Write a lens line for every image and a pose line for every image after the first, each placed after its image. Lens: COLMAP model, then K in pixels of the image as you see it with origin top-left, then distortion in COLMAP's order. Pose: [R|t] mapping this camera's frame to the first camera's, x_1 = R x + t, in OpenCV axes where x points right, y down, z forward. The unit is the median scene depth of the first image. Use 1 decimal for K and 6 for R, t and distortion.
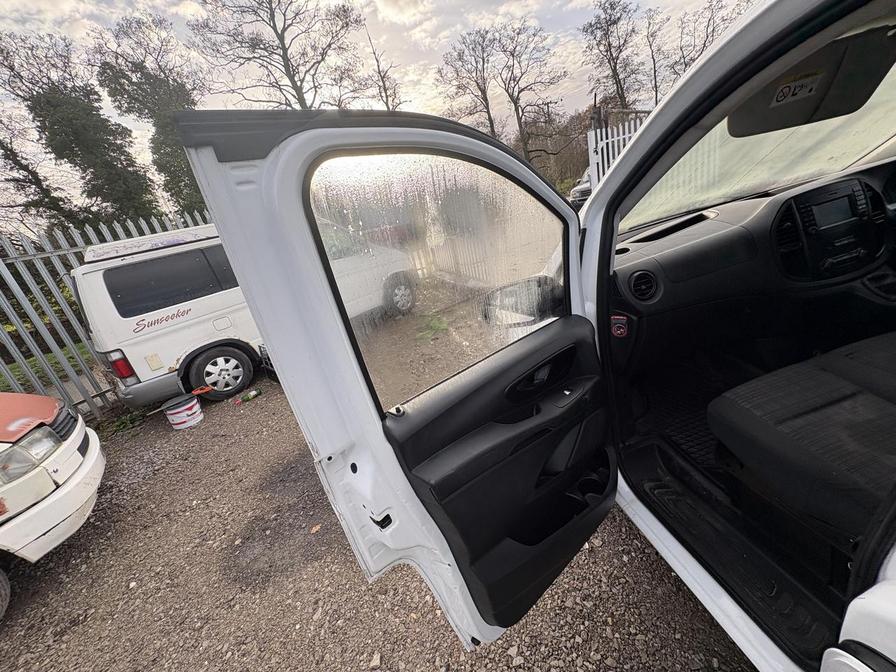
lens RADIAL K [[356.1, 0, 448.0], [0, 356.1, 336.0], [0, 0, 1]] dist [0.001086, 0.000085]
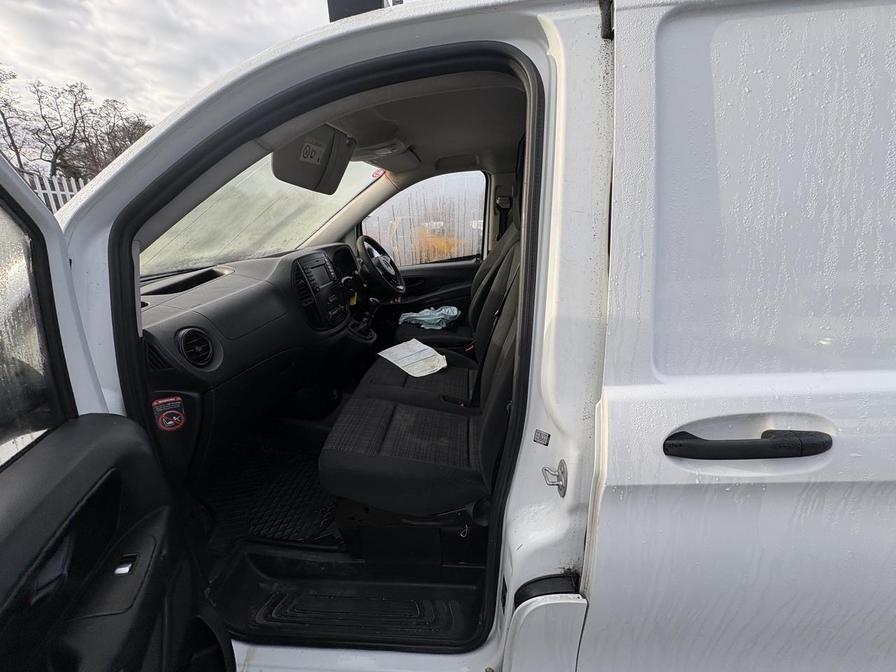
lens RADIAL K [[356.1, 0, 448.0], [0, 356.1, 336.0], [0, 0, 1]] dist [0.001086, 0.000085]
pose [[0.229755, -0.062174, 0.971261, -0.025038], [0.288737, 0.957383, -0.007016, -0.012930], [-0.929432, 0.282050, 0.237915, 0.350631]]
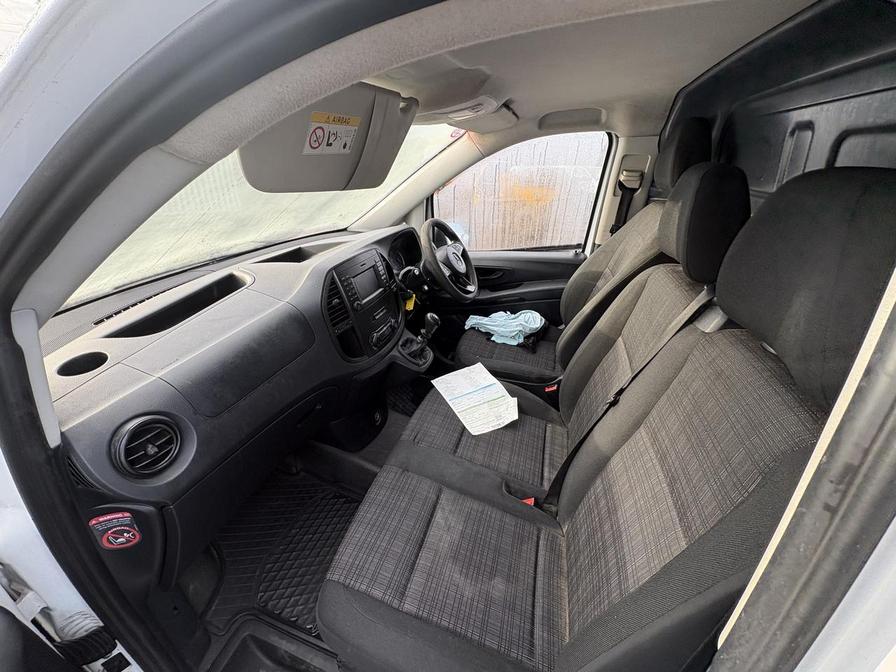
lens RADIAL K [[356.1, 0, 448.0], [0, 356.1, 336.0], [0, 0, 1]] dist [0.001086, 0.000085]
pose [[0.428141, -0.160467, 0.889352, 0.306815], [0.181246, 0.979361, 0.089454, -0.251263], [-0.885351, 0.122892, 0.448388, 0.397088]]
